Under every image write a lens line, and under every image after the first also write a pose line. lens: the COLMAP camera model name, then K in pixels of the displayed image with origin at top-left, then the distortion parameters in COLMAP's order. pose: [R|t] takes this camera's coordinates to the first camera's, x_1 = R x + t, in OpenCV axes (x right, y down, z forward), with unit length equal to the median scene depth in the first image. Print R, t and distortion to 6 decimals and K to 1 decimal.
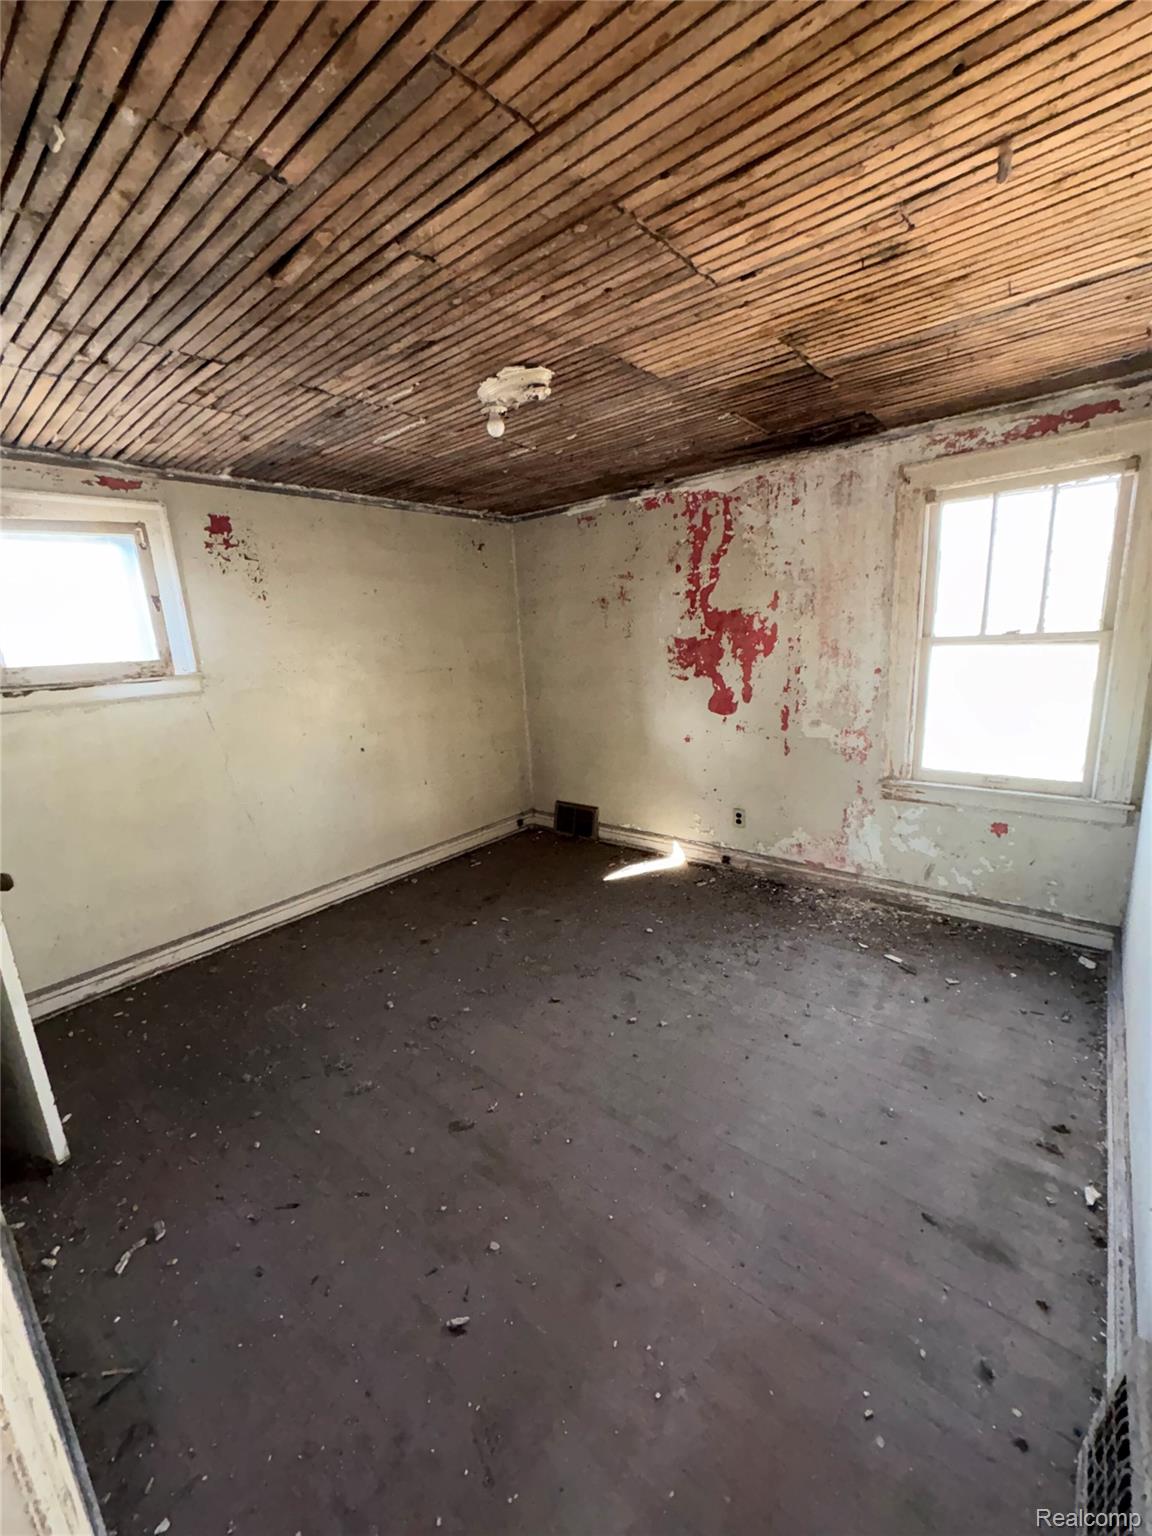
lens RADIAL K [[608.4, 0, 577.6], [0, 608.4, 774.3], [0, 0, 1]] dist [-0.001210, 0.000275]
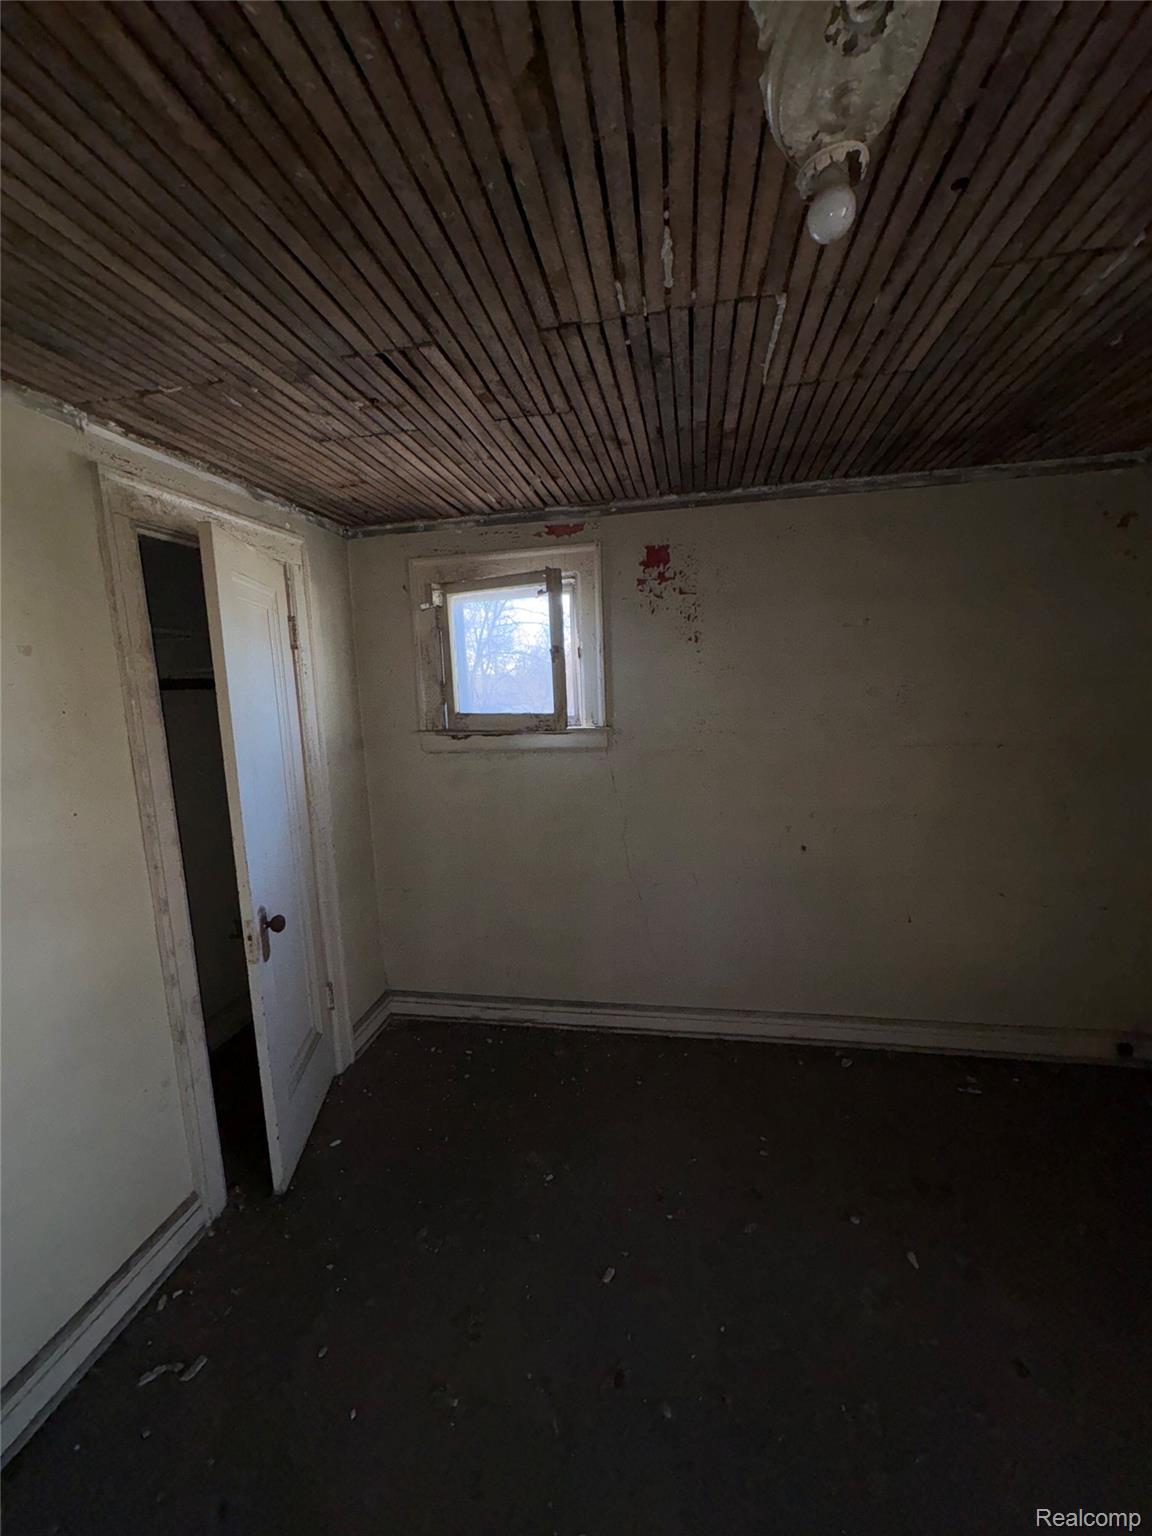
lens RADIAL K [[608.4, 0, 579.6], [0, 608.4, 769.1], [0, 0, 1]] dist [-0.001210, 0.000275]
pose [[0.496195, 0.155279, -0.854213, 0.124892], [-0.187961, 0.979756, 0.068917, -0.161143], [0.847621, 0.126362, 0.515336, 0.518021]]
